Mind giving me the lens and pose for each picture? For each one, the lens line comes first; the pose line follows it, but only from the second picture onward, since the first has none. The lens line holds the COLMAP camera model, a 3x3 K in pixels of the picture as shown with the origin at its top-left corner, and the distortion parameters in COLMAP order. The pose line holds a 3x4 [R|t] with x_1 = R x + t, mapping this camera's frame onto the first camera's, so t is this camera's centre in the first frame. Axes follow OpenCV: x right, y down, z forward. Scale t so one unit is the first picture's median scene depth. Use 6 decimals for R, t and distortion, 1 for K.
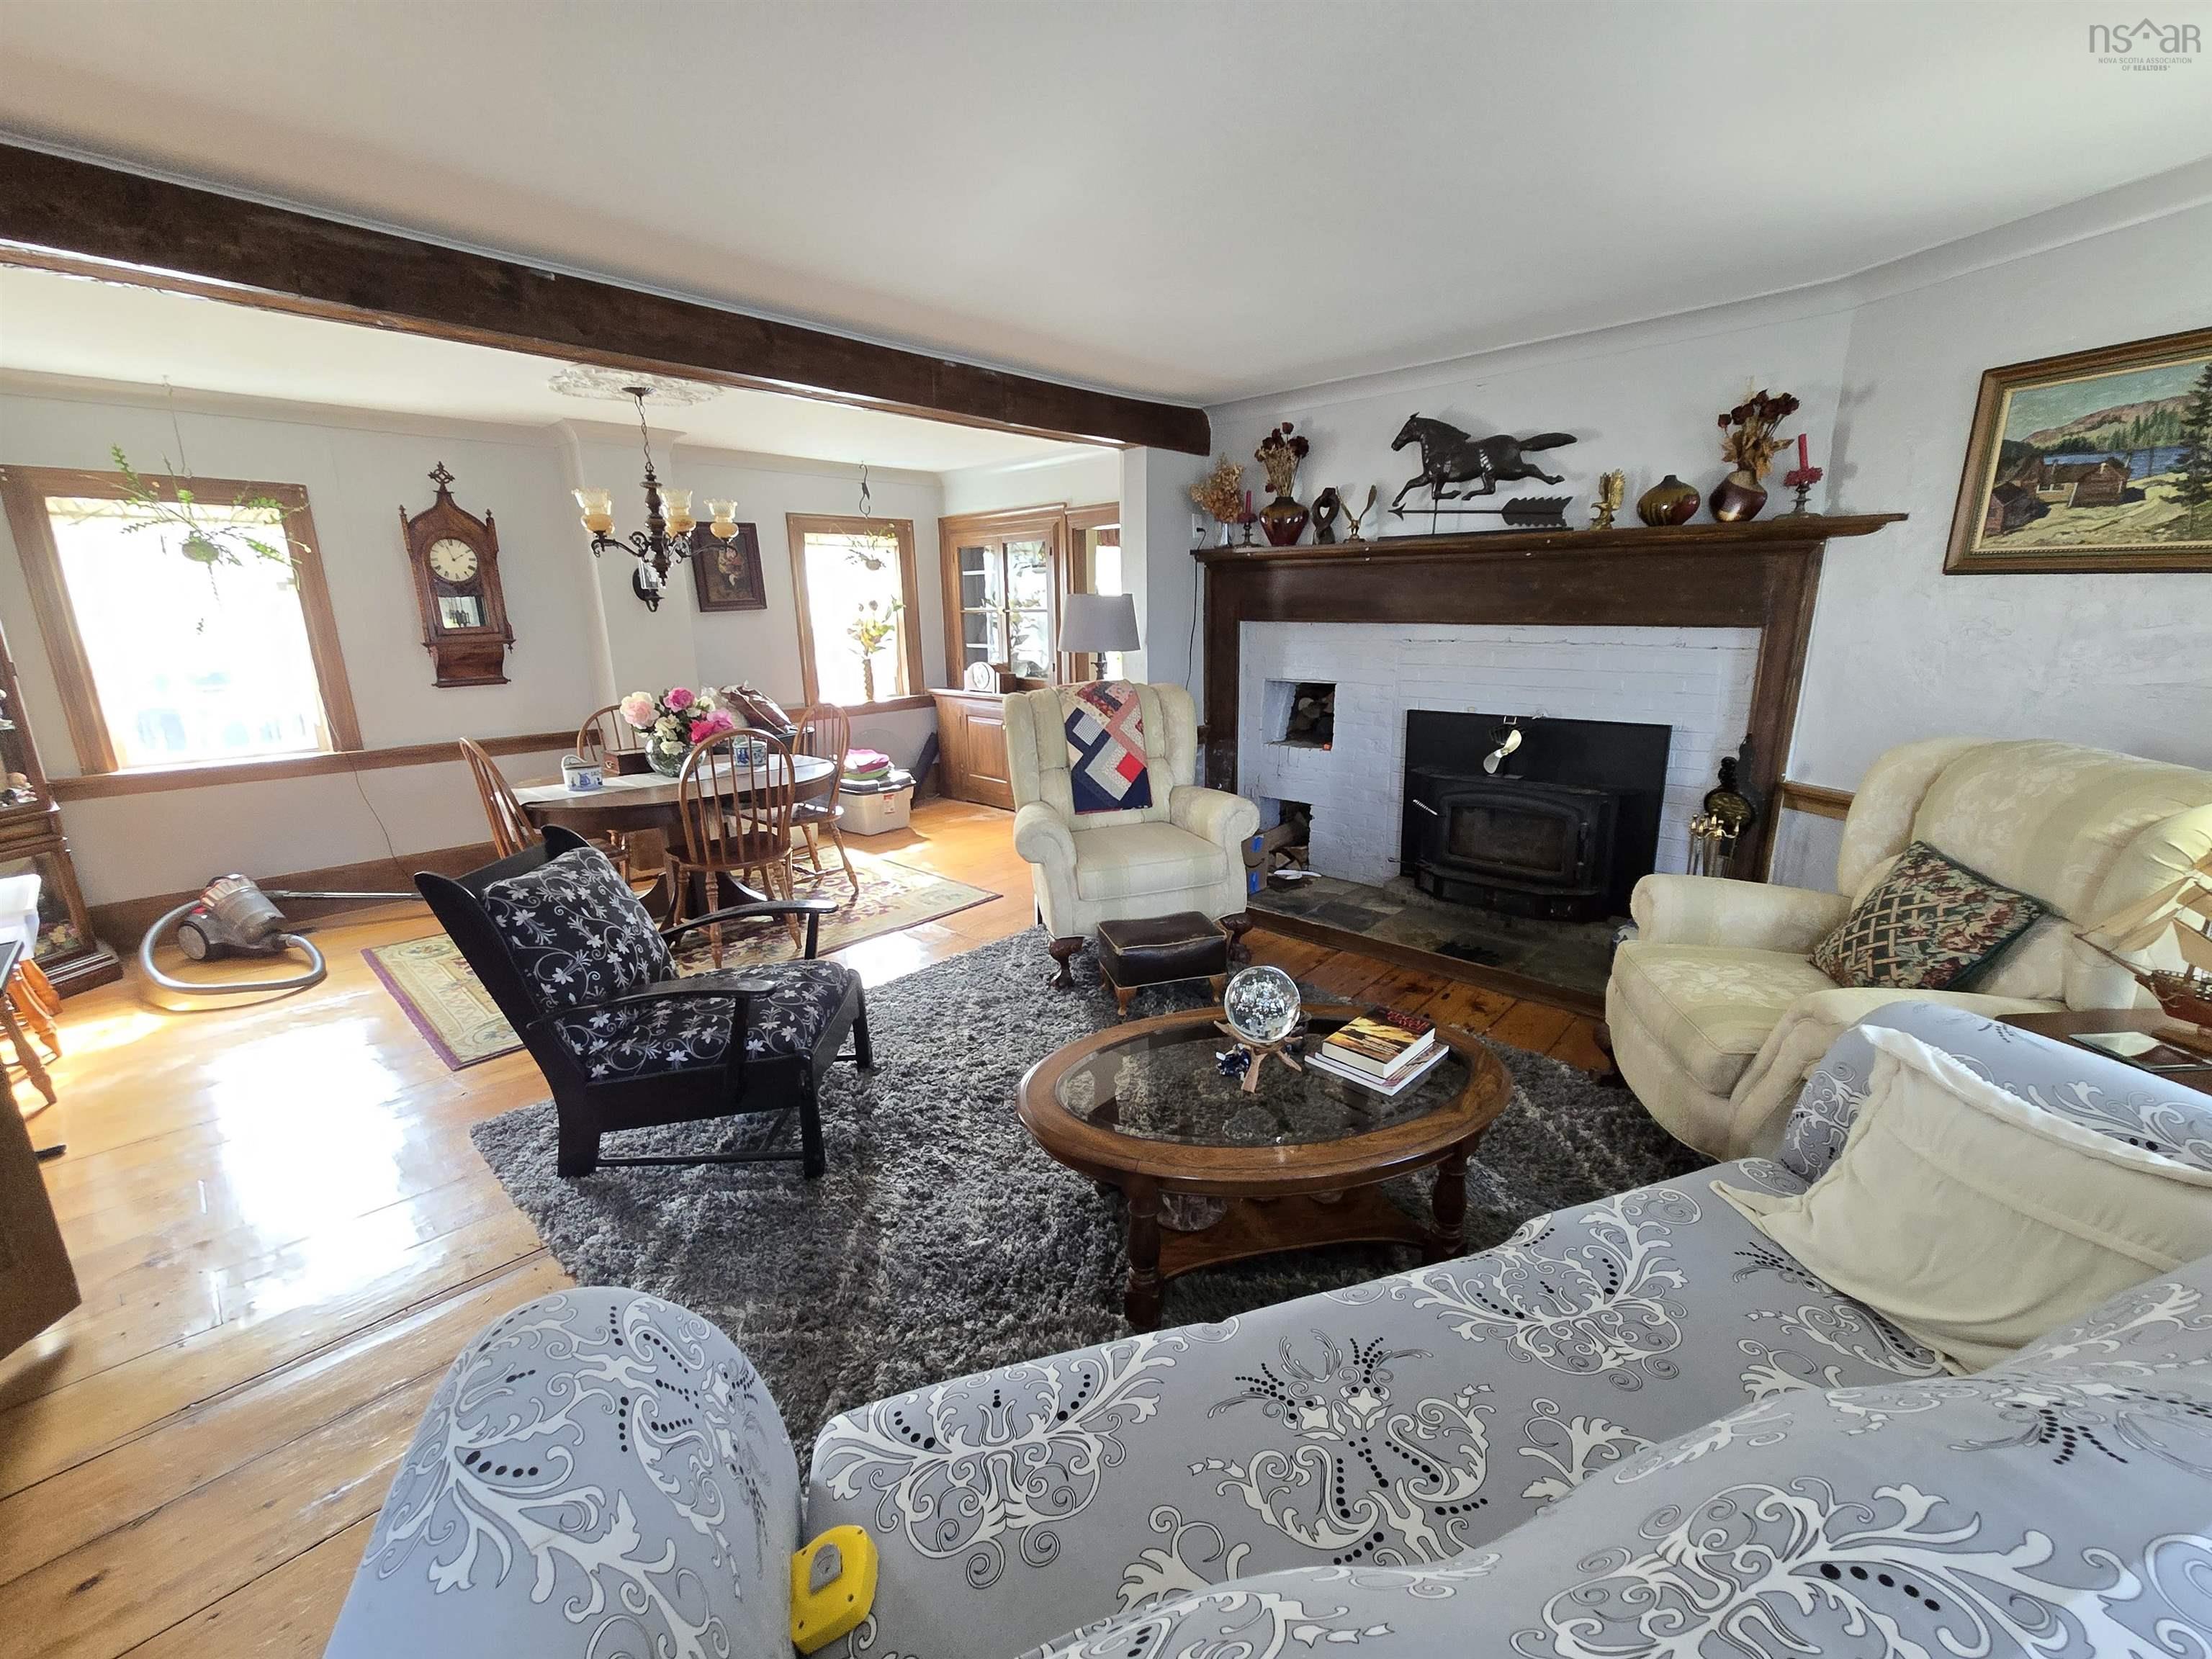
lens RADIAL K [[905.1, 0, 1113.1], [0, 905.1, 831.7], [0, 0, 1]] dist [-0.007117, 0.000187]
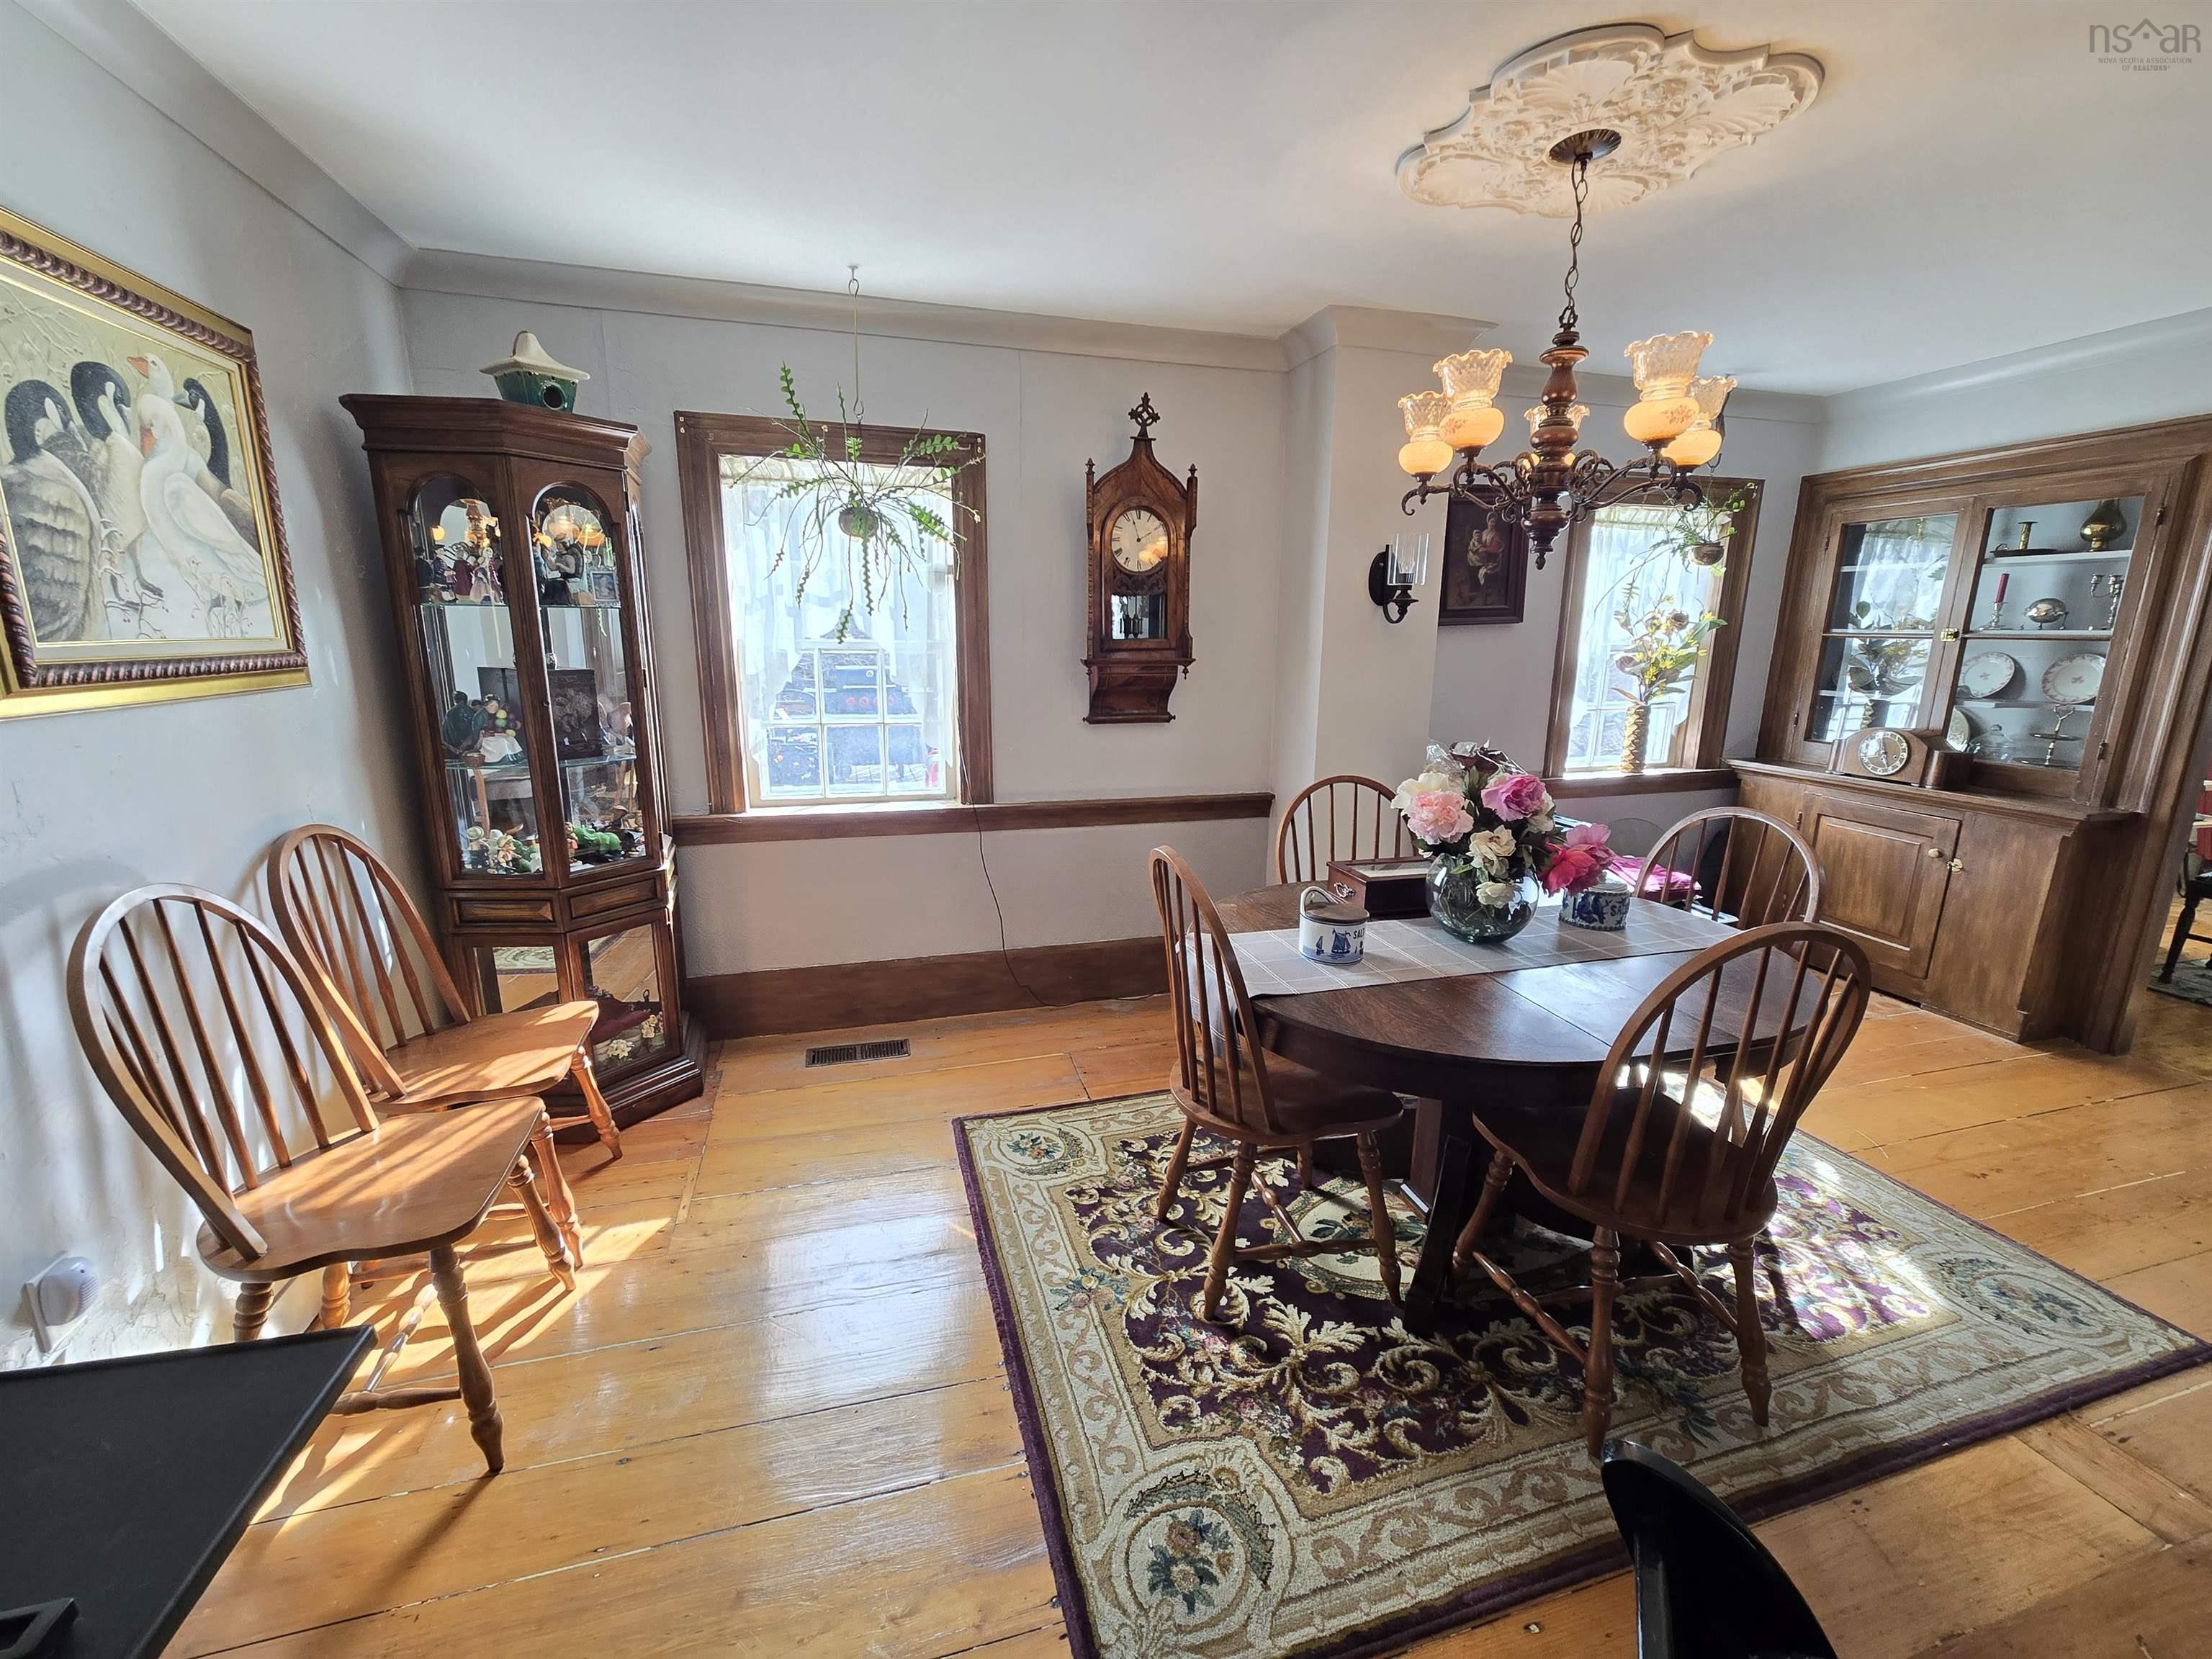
lens RADIAL K [[905.1, 0, 1110.4], [0, 905.1, 828.9], [0, 0, 1]] dist [-0.007117, 0.000187]
pose [[0.855624, 0.132496, -0.500352, -0.452773], [-0.143734, 0.989483, 0.016230, -0.112663], [0.497240, 0.058031, 0.865670, 0.491330]]
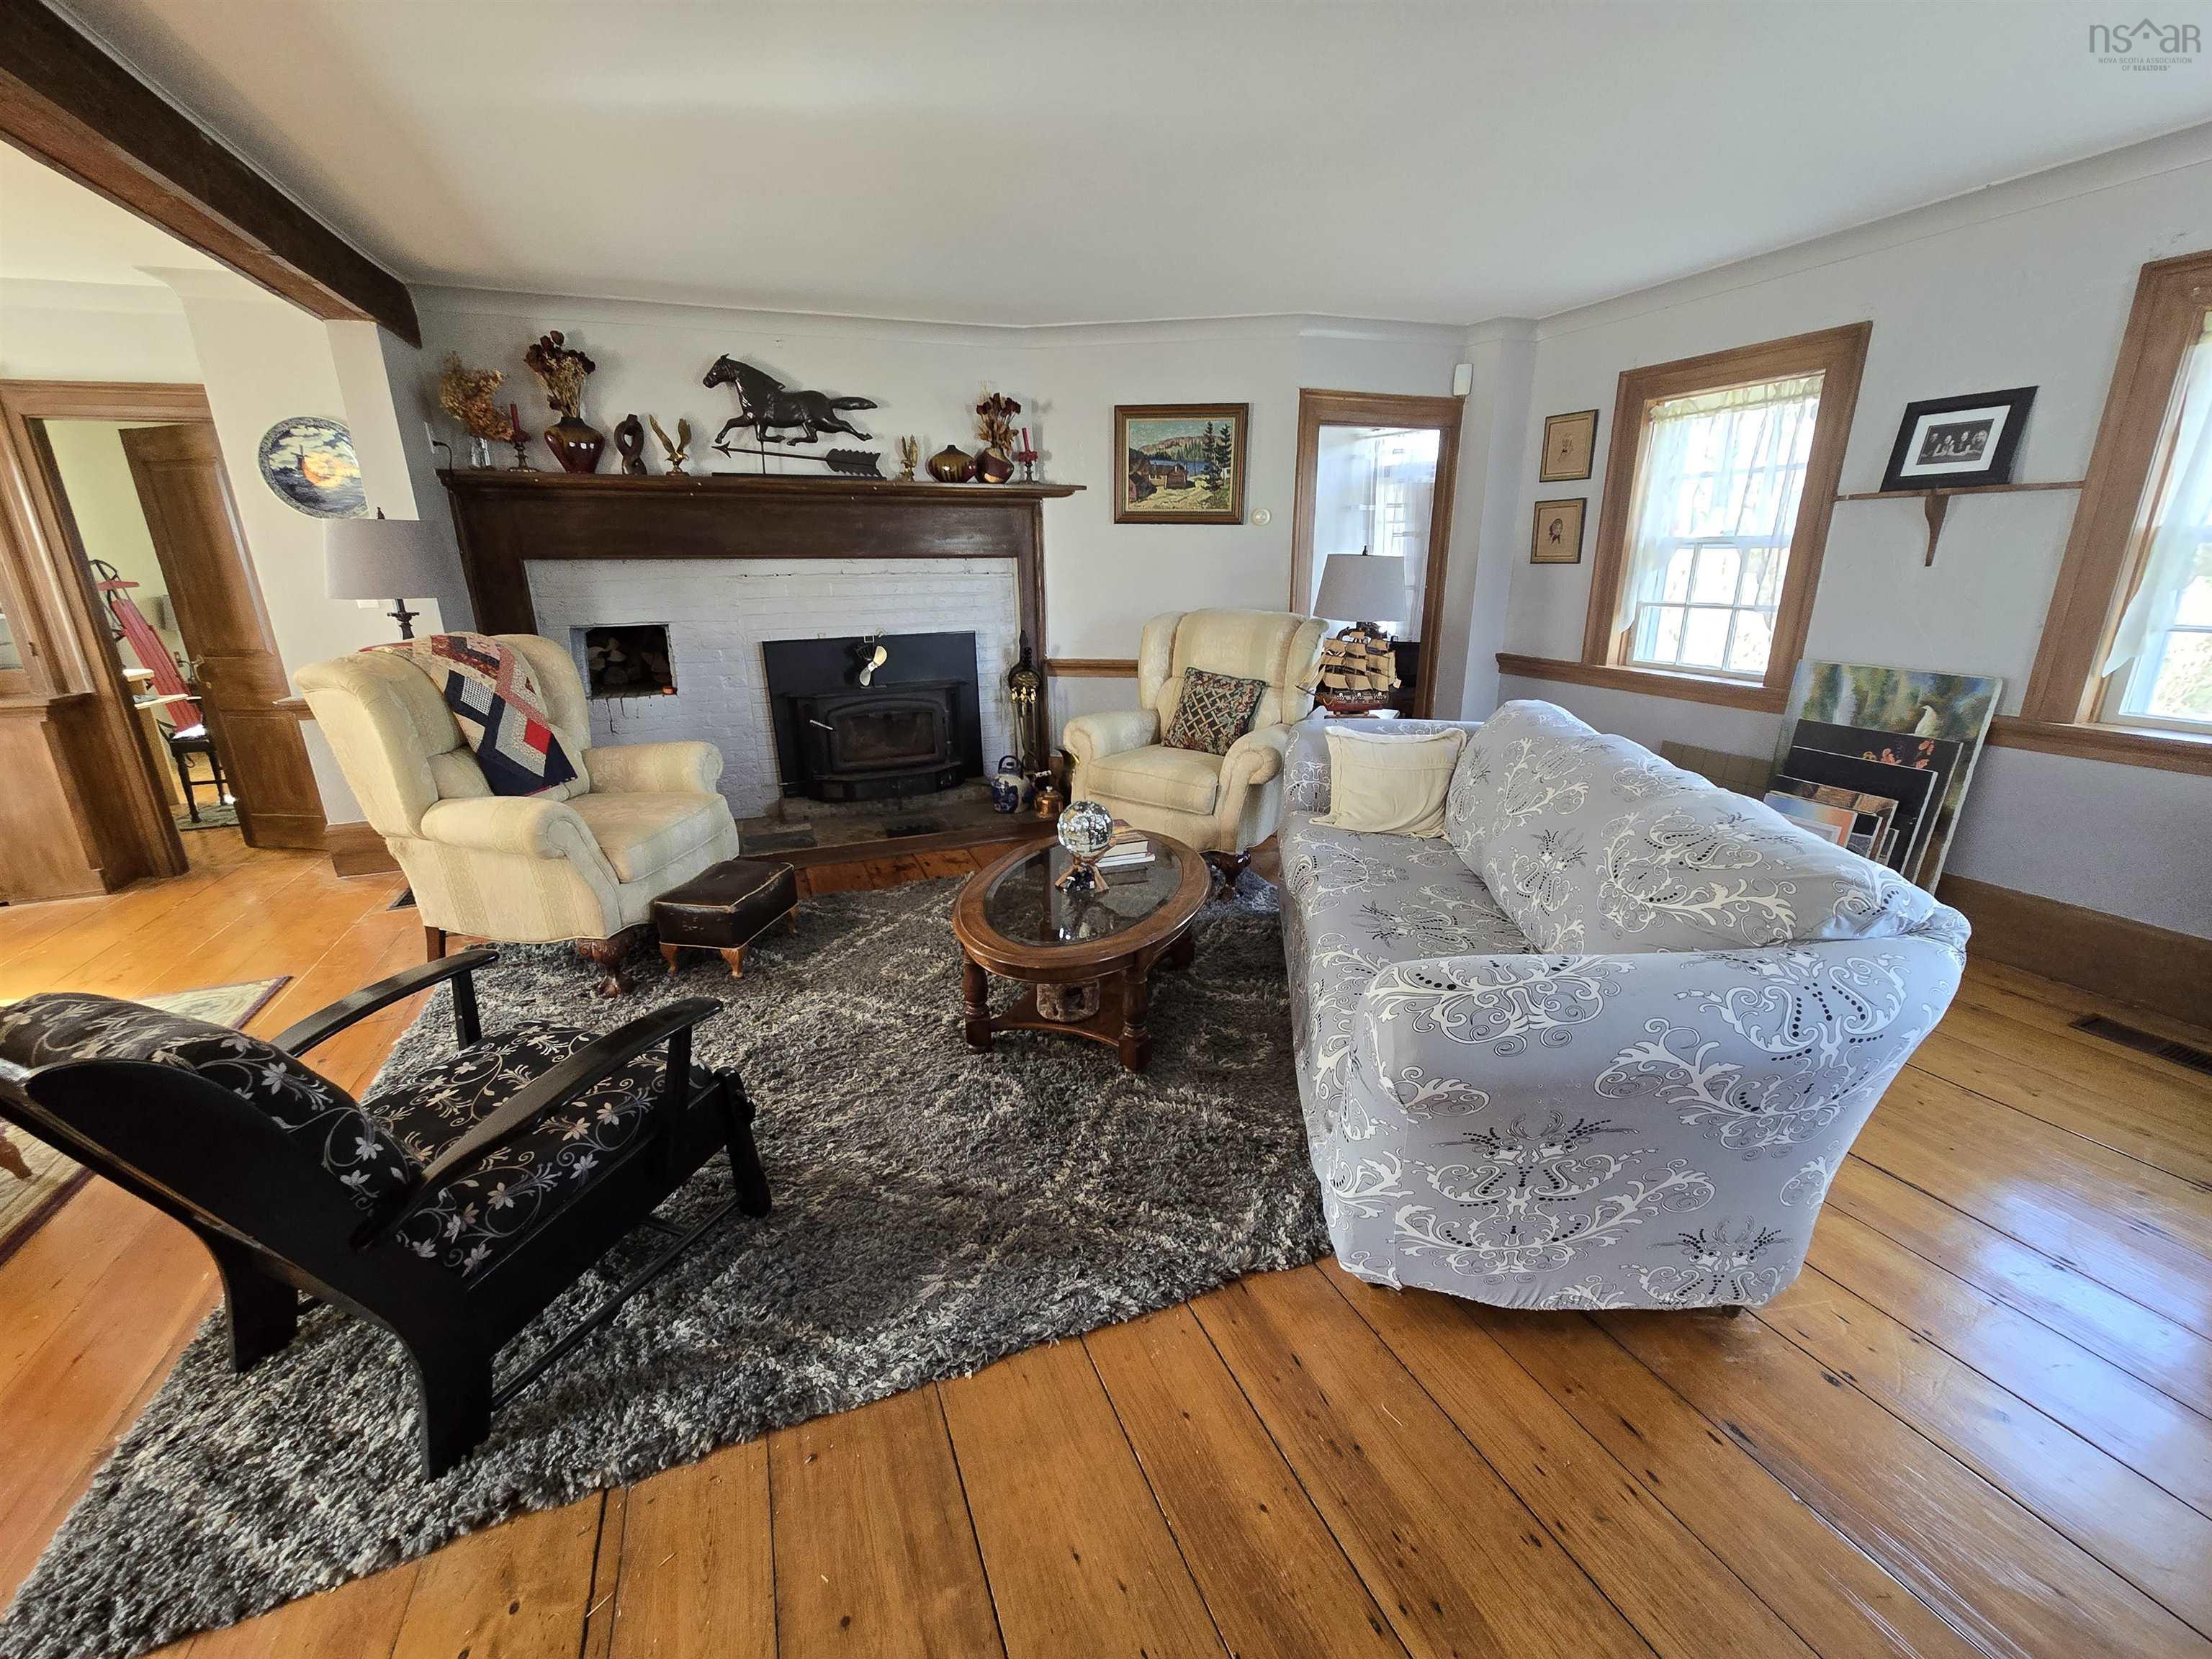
lens RADIAL K [[905.1, 0, 1117.4], [0, 905.1, 833.2], [0, 0, 1]] dist [-0.007117, 0.000187]
pose [[0.420667, -0.257788, 0.869819, -0.500825], [0.224118, 0.958591, 0.175708, -0.012959], [-0.879096, 0.121027, 0.461023, 0.178595]]
